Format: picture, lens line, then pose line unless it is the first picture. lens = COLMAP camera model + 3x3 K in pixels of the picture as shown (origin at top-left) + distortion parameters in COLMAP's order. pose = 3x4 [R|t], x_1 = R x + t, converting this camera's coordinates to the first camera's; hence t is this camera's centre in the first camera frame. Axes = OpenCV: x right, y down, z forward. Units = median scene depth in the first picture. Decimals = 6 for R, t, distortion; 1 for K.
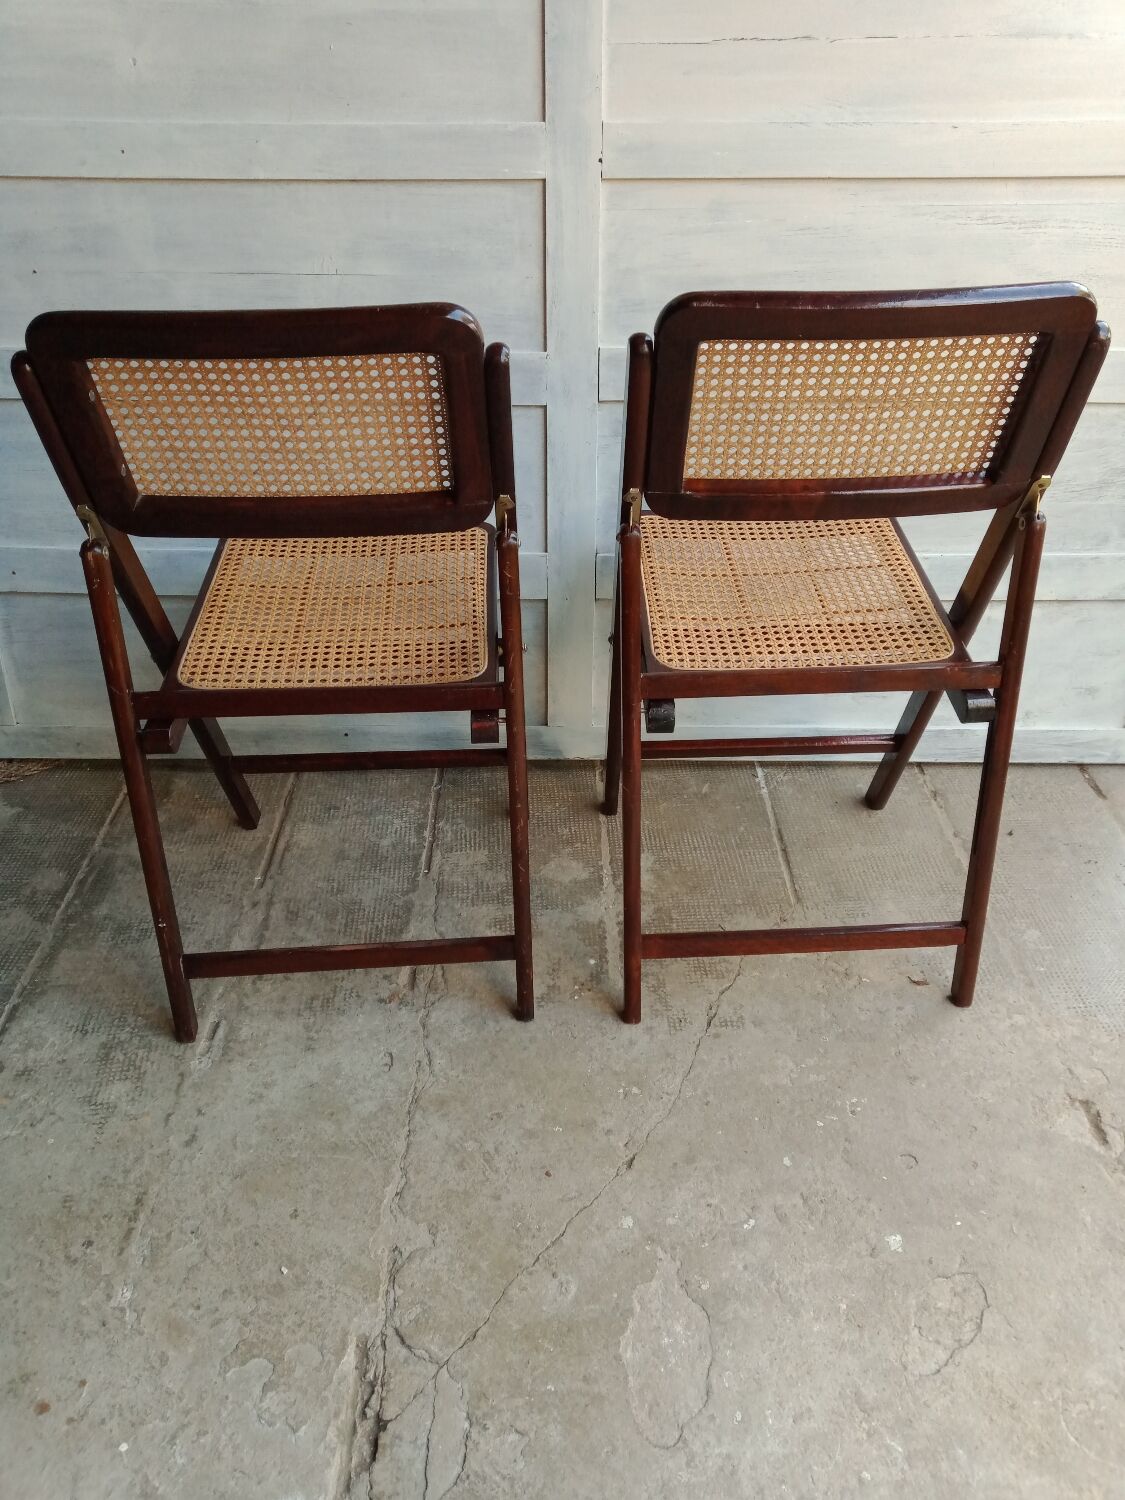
lens RADIAL K [[1107.2, 0, 582.3], [0, 1107.2, 755.6], [0, 0, 1]] dist [-0.024178, -0.007802]
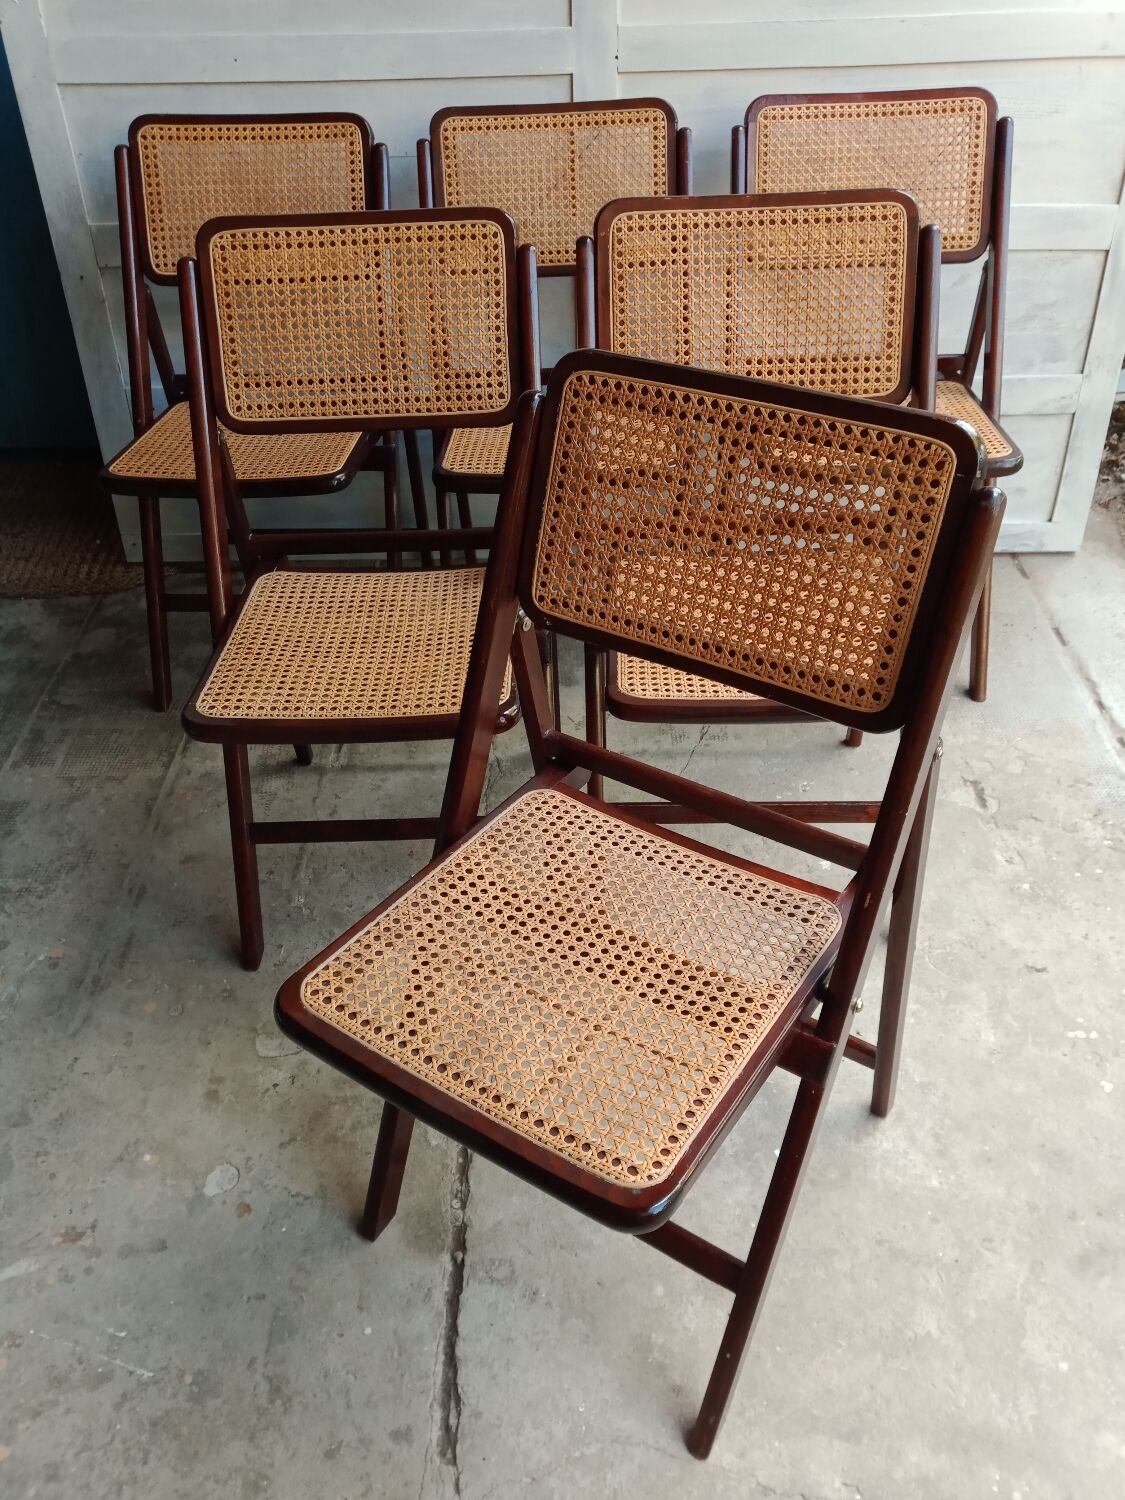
lens RADIAL K [[1107.2, 0, 598.3], [0, 1107.2, 751.0], [0, 0, 1]] dist [-0.024178, -0.007802]
pose [[0.999770, -0.012648, -0.017344, 0.009382], [0.014692, 0.992259, 0.123313, 0.094139], [0.015650, -0.123539, 0.992216, -0.360697]]
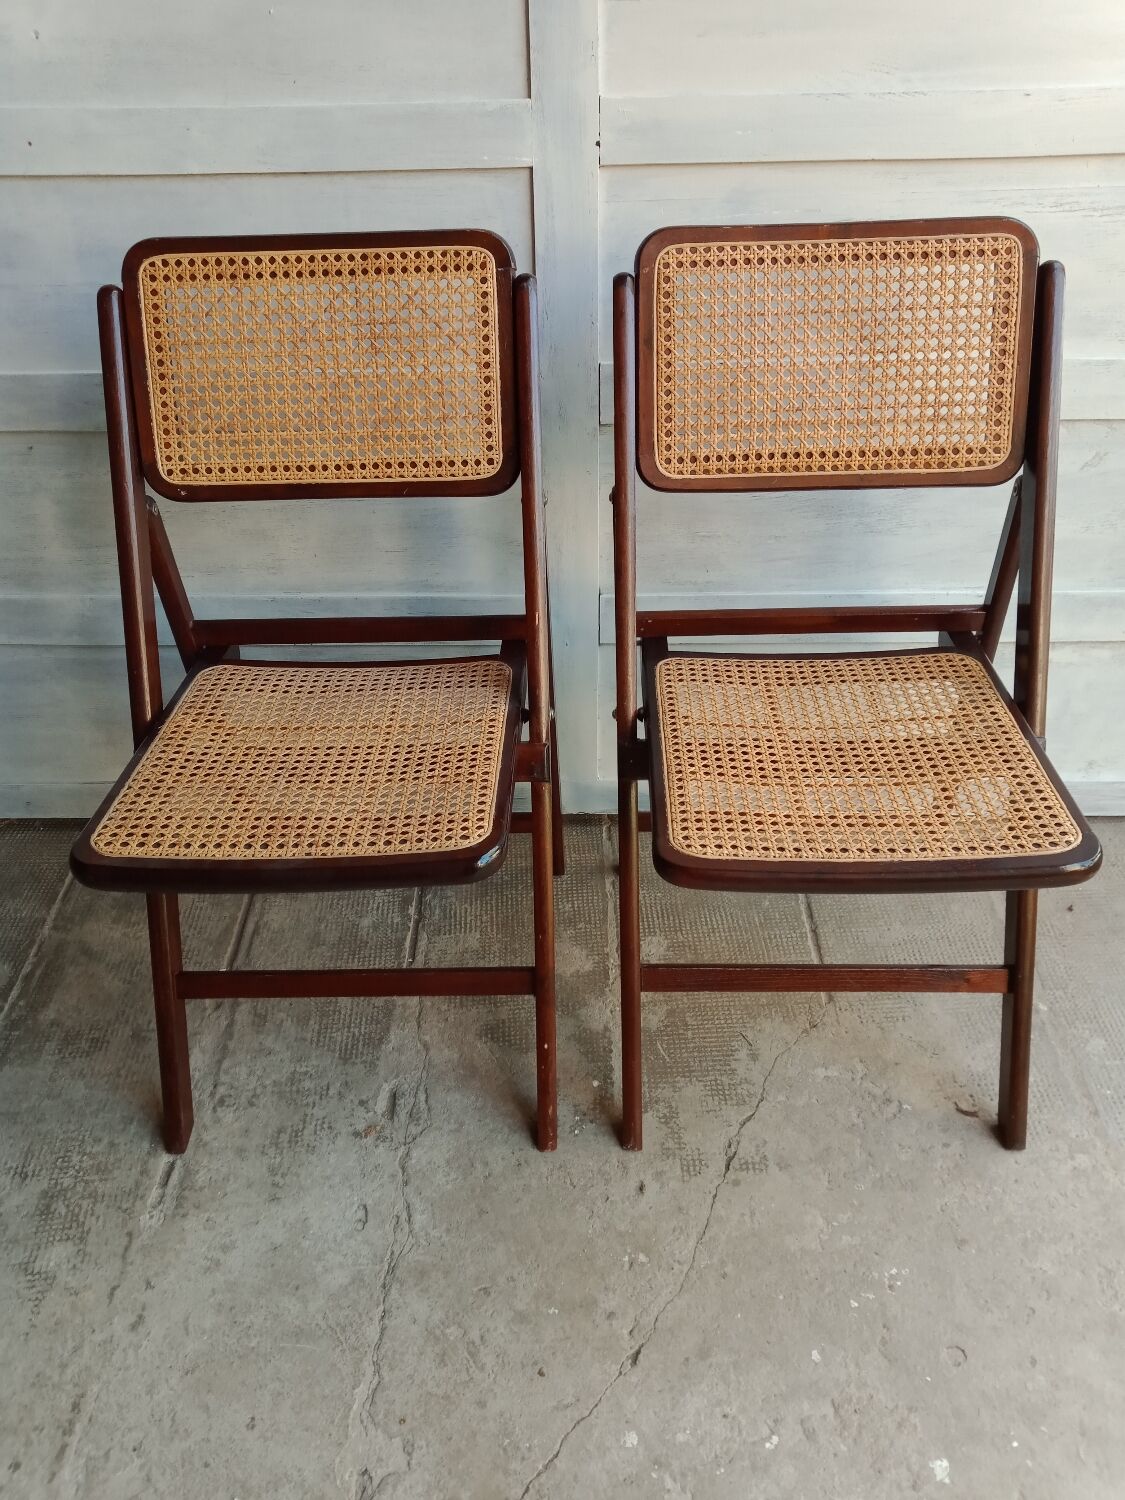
lens RADIAL K [[1107.2, 0, 582.1], [0, 1107.2, 740.8], [0, 0, 1]] dist [-0.024178, -0.007802]
pose [[0.999757, -0.006344, -0.021121, 0.020749], [0.007755, 0.997695, 0.067409, -0.159318], [0.020645, -0.067556, 0.997502, 0.151626]]
